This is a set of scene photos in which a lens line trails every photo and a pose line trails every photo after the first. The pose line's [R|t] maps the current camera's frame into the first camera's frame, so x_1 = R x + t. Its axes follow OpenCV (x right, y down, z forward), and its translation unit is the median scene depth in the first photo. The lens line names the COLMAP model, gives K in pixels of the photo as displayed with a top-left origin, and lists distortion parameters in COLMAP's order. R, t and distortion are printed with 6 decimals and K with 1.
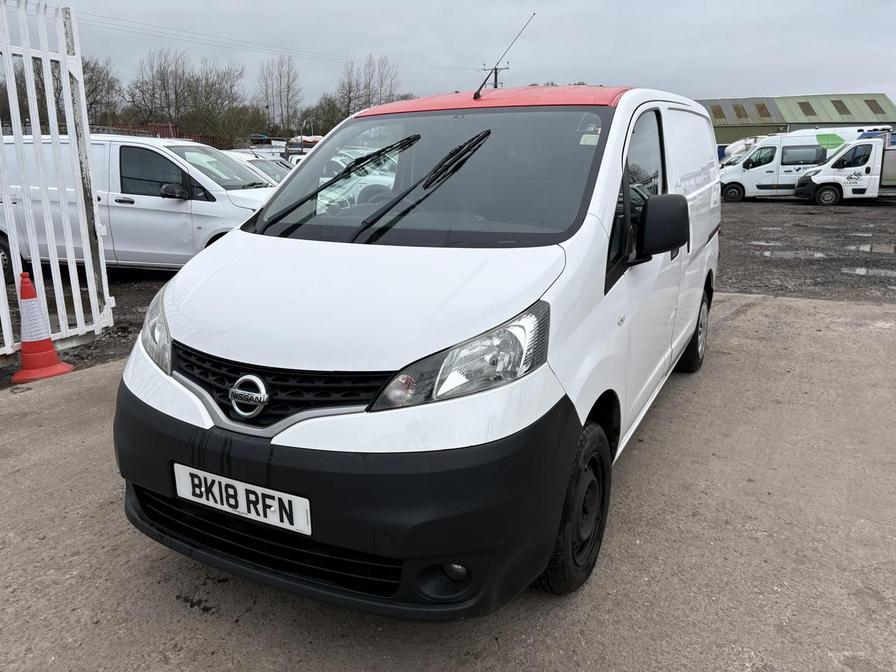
lens RADIAL K [[709.9, 0, 422.6], [0, 709.9, 333.9], [0, 0, 1]] dist [0.091260, -0.124746]
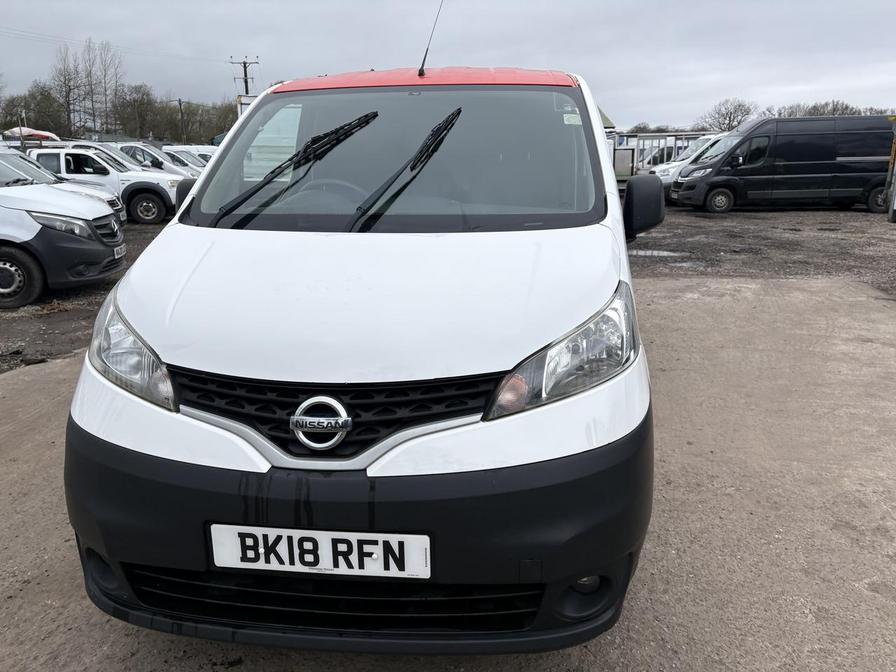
lens RADIAL K [[709.9, 0, 422.6], [0, 709.9, 333.9], [0, 0, 1]] dist [0.091260, -0.124746]
pose [[0.924147, -0.088184, 0.371720, -0.422158], [0.089747, 0.995878, 0.013129, -0.012446], [-0.371346, 0.021228, 0.928252, 0.210850]]
